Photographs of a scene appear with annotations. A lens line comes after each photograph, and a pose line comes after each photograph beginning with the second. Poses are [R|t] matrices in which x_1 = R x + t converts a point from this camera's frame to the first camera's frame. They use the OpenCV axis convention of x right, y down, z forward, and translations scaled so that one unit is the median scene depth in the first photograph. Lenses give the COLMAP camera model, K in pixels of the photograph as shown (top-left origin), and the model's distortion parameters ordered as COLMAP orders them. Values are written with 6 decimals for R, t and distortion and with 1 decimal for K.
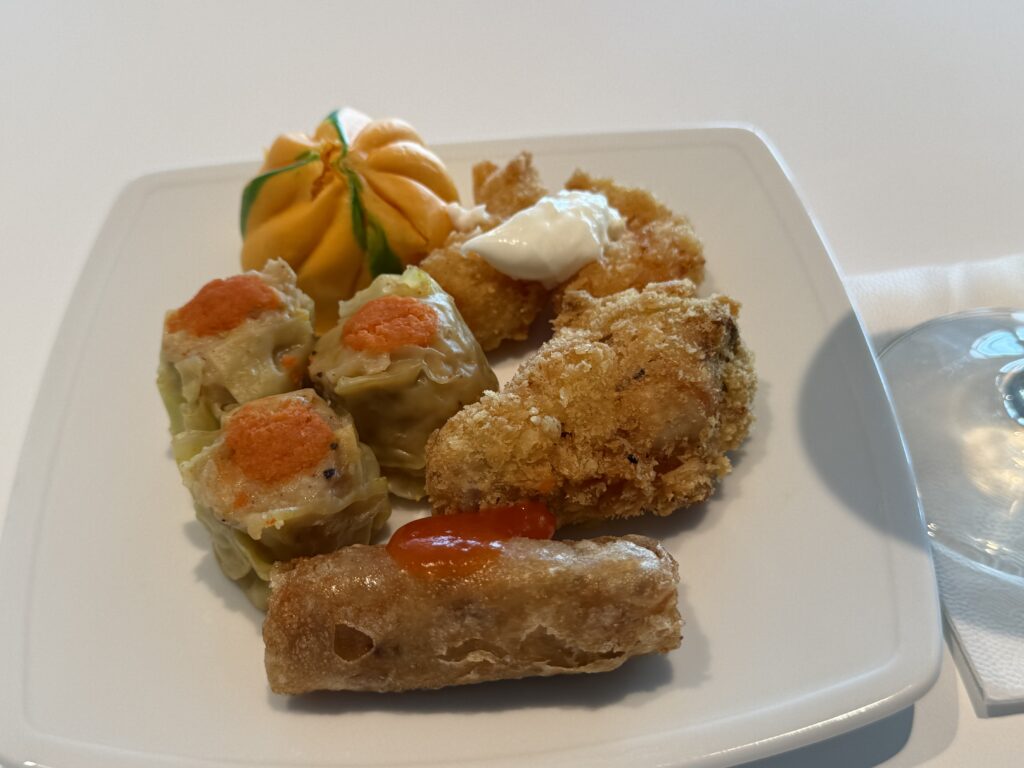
lens RADIAL K [[1152.6, 0, 512.0], [0, 1152.6, 384.0], [0, 0, 1]] dist [0.232917, -0.887896]
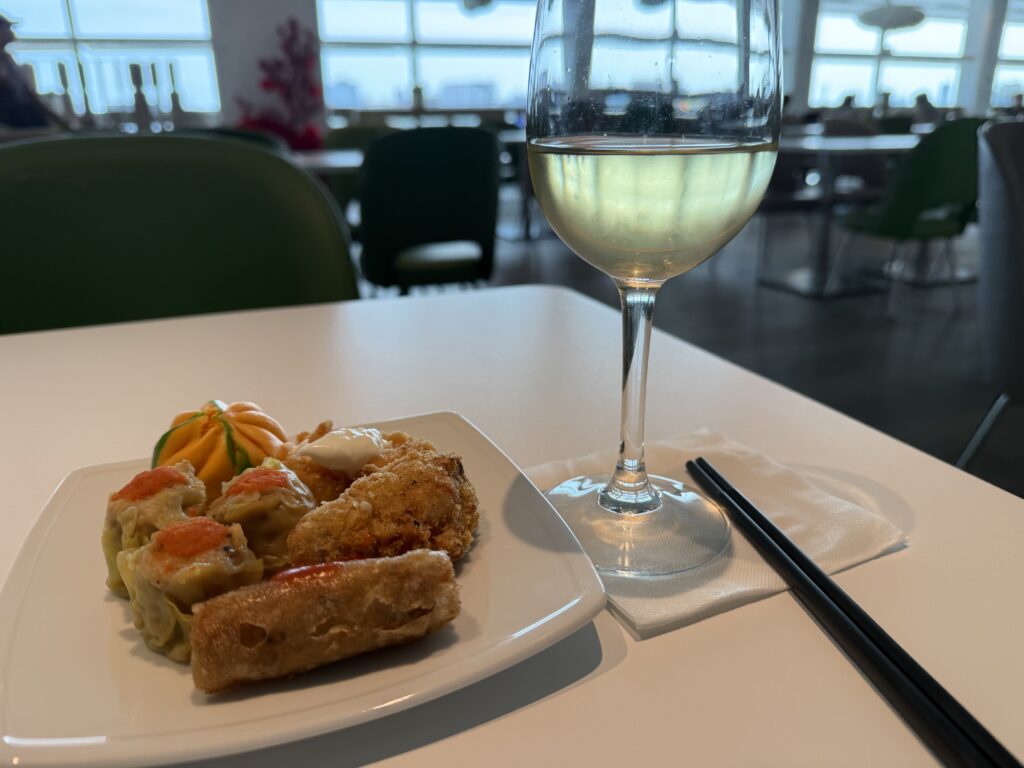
lens RADIAL K [[714.9, 0, 512.0], [0, 714.9, 384.0], [0, 0, 1]] dist [0.042716, -0.173289]
pose [[0.951131, -0.069256, 0.300922, -0.062612], [0.190280, 0.898967, -0.394527, 0.314214], [-0.243196, 0.432507, 0.868213, -0.035708]]
